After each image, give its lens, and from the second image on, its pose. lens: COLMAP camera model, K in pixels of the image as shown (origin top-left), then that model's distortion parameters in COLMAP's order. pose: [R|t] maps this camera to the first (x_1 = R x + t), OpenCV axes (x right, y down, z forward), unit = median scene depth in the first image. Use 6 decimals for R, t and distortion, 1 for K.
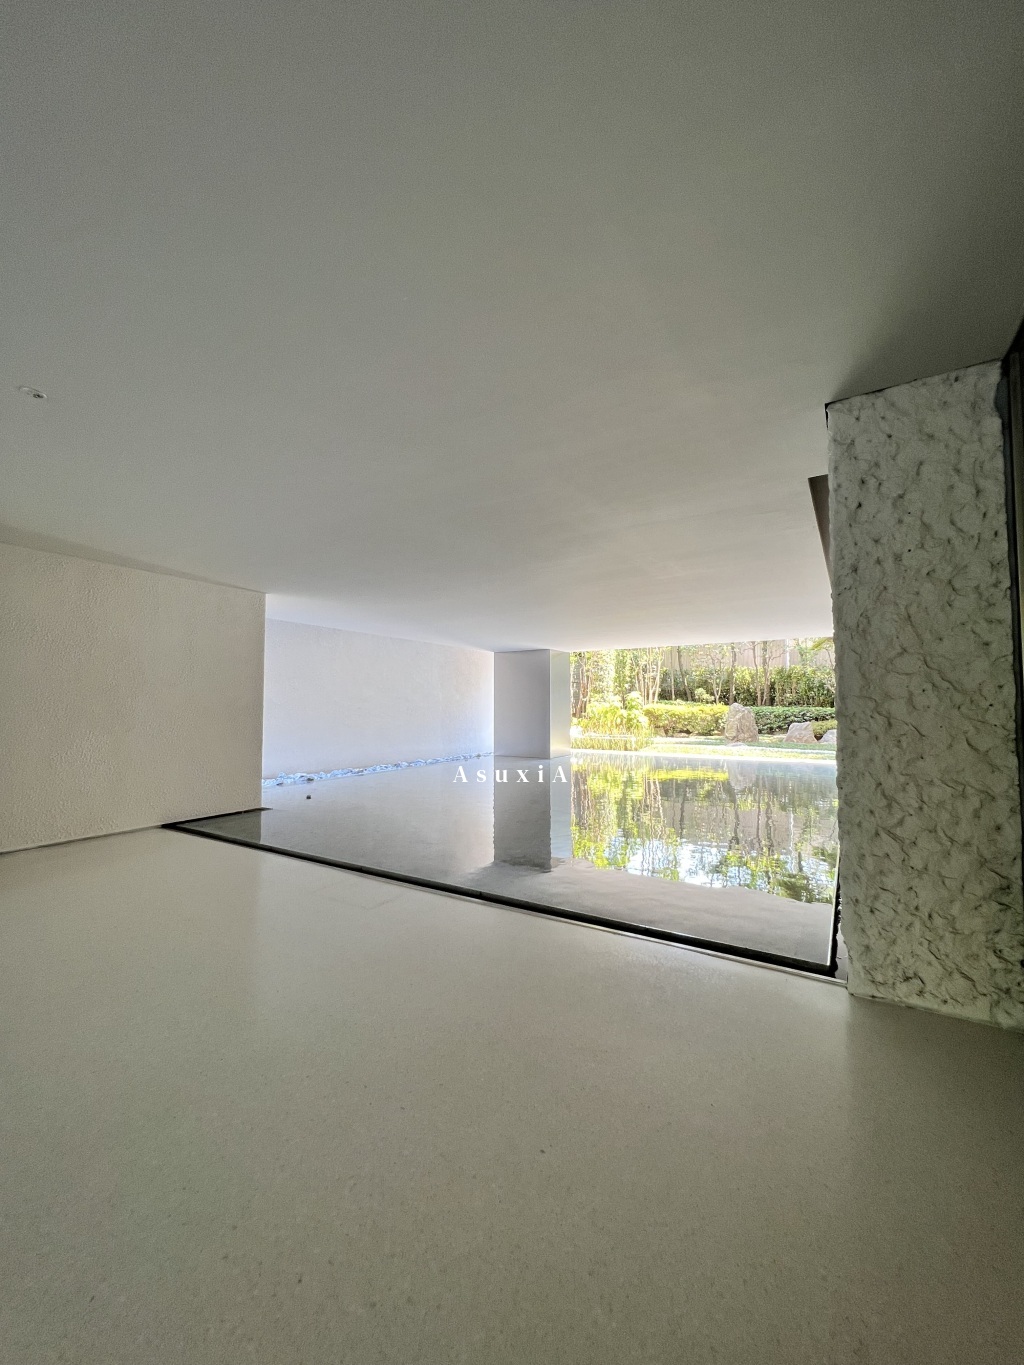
lens RADIAL K [[542.8, 0, 508.4], [0, 542.8, 689.3], [0, 0, 1]] dist [0.001247, 0.000709]
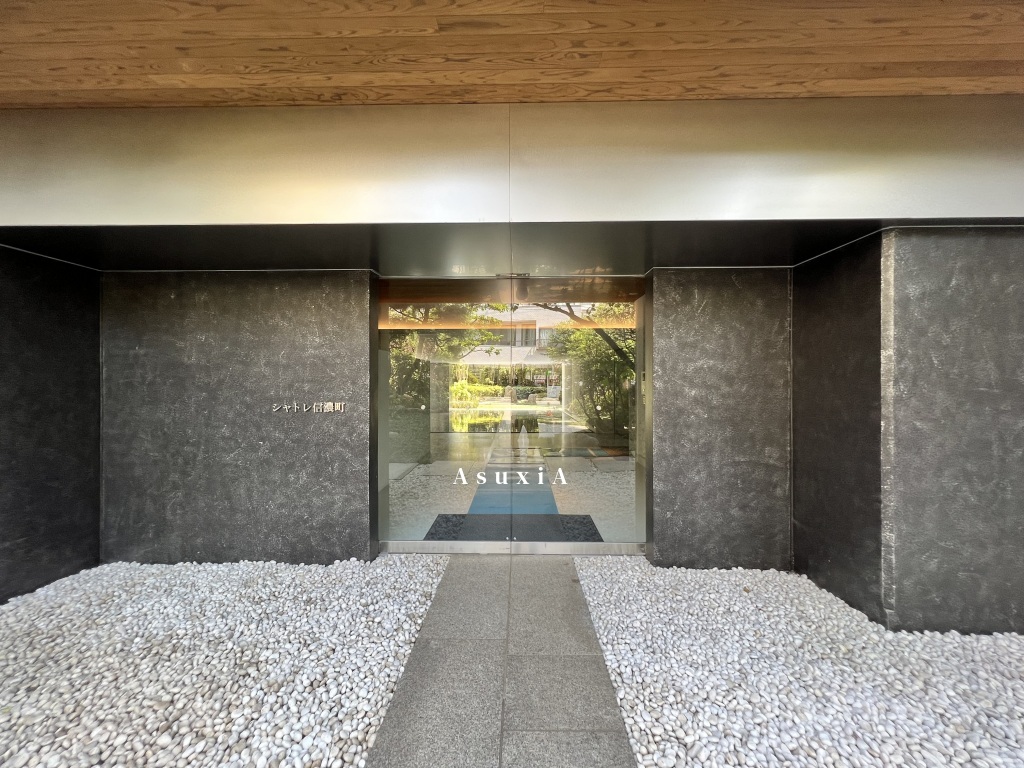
lens RADIAL K [[407.2, 0, 505.2], [0, 407.2, 380.9], [0, 0, 1]] dist [0.001247, 0.000709]
pose [[0.865836, -0.004296, 0.500309, -0.397321], [-0.011356, 0.999537, 0.028235, -0.037804], [-0.500199, -0.030129, 0.865386, -0.397851]]
